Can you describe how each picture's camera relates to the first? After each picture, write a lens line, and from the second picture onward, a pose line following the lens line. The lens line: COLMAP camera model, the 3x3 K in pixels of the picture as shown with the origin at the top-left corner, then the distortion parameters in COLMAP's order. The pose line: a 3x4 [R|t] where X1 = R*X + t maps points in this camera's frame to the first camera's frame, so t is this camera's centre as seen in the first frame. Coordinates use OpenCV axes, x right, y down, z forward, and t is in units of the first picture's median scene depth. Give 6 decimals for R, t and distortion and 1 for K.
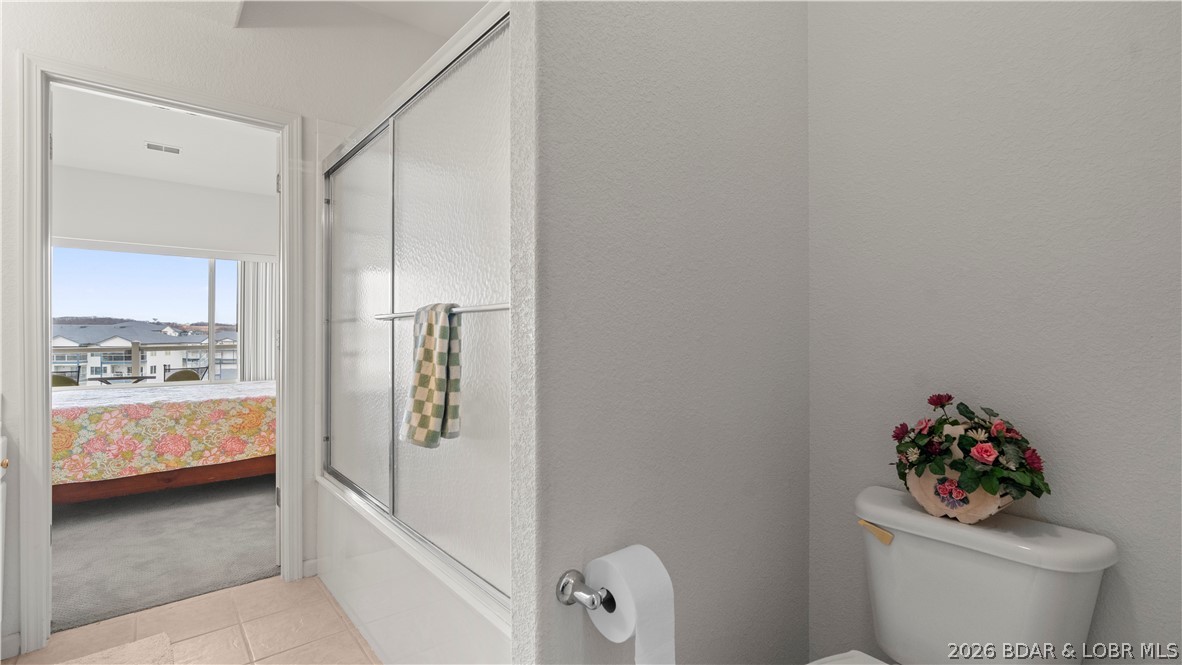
lens RADIAL K [[531.5, 0, 588.8], [0, 531.5, 327.6], [0, 0, 1]] dist [0.001535, 0.001012]
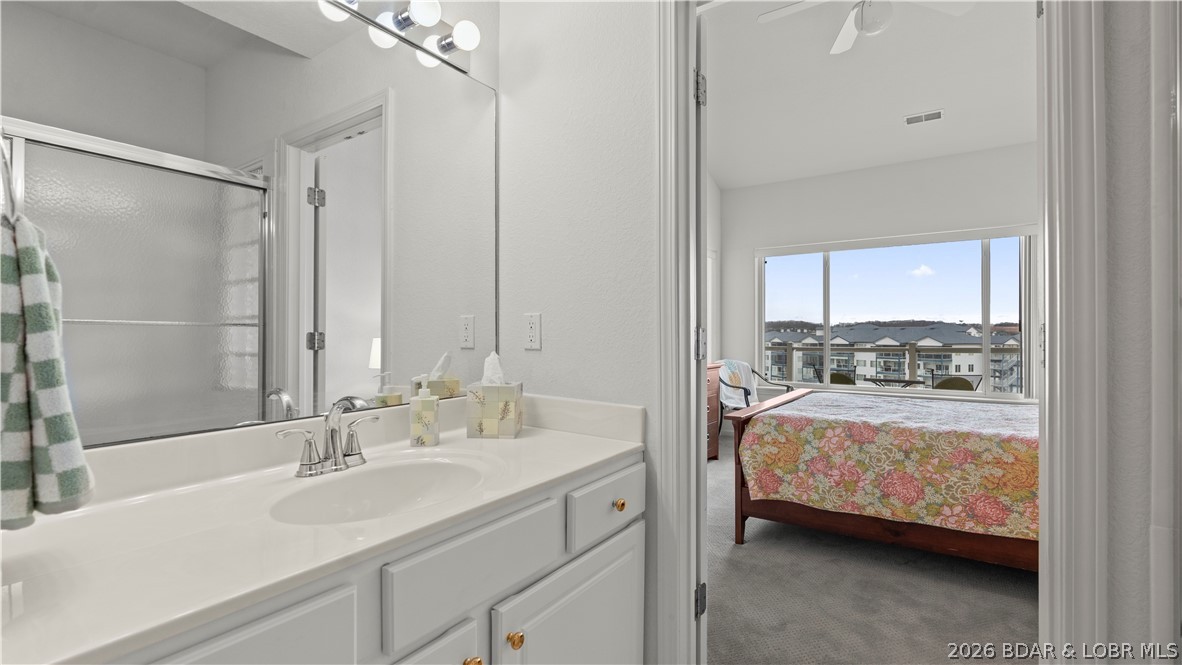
lens RADIAL K [[530.9, 0, 587.6], [0, 530.9, 335.4], [0, 0, 1]] dist [-0.013254, 0.005243]
pose [[0.267321, 0.001184, -0.963607, -0.194592], [0.011455, 0.999925, 0.004407, 0.005564], [0.963539, -0.012216, 0.267288, 0.385793]]
